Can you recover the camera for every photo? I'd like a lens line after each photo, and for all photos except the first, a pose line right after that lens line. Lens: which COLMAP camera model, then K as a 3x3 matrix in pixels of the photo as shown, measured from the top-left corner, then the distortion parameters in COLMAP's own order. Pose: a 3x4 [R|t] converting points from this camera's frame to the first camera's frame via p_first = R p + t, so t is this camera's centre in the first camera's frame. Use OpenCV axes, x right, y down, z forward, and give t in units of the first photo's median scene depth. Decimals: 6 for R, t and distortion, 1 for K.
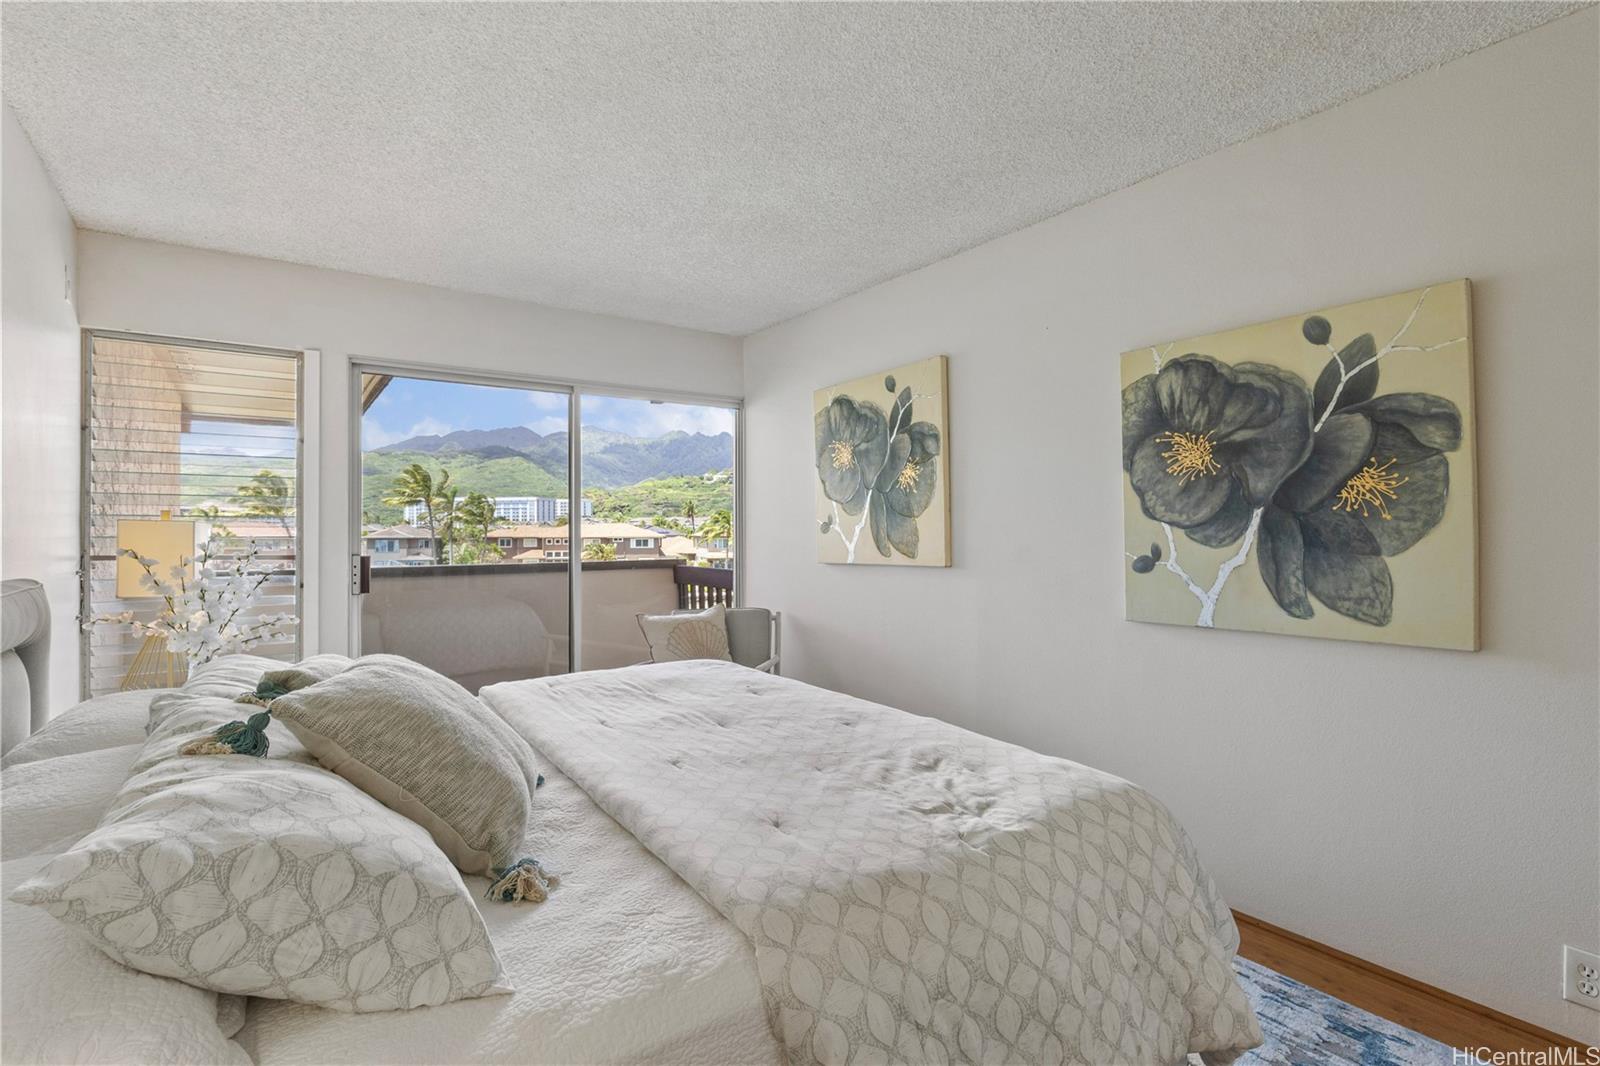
lens RADIAL K [[719.7, 0, 800.0], [0, 719.7, 533.0], [0, 0, 1]] dist [-0.002698, -0.000208]
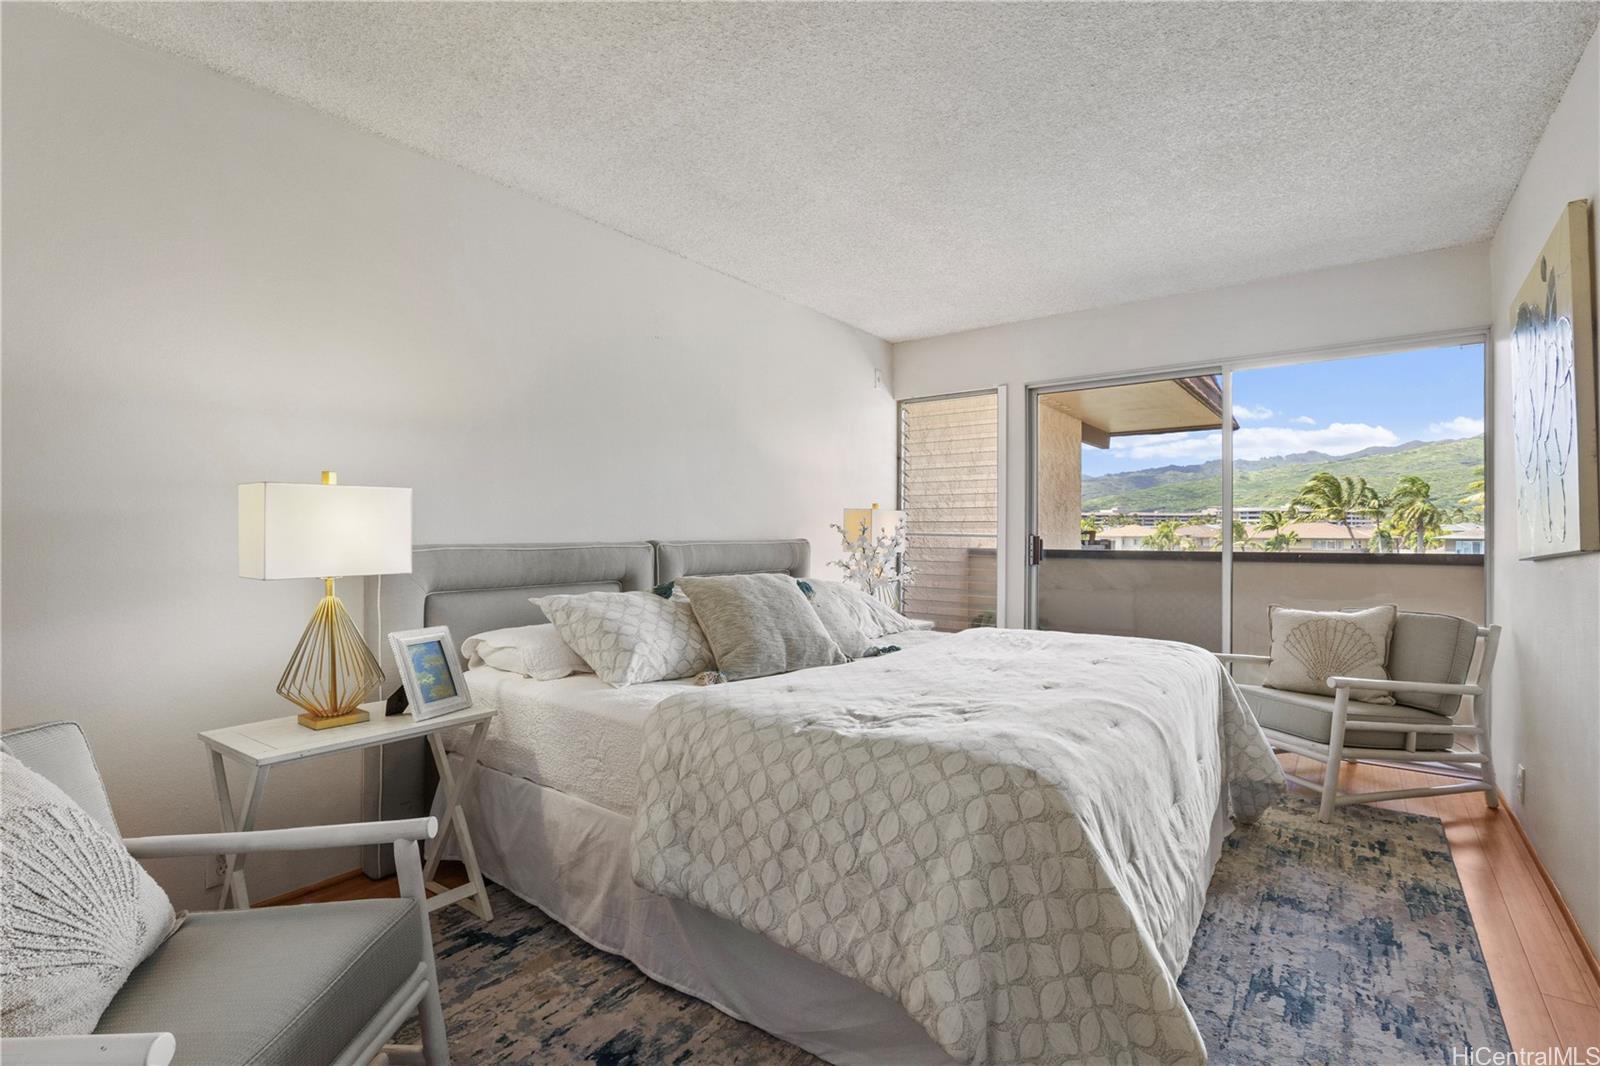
lens RADIAL K [[719.7, 0, 800.0], [0, 719.7, 533.0], [0, 0, 1]] dist [-0.002698, -0.000208]
pose [[0.338511, 0.008705, -0.940922, 0.476141], [-0.004487, 0.999961, 0.007637, 0.018137], [0.940952, 0.001636, 0.338537, 0.166885]]
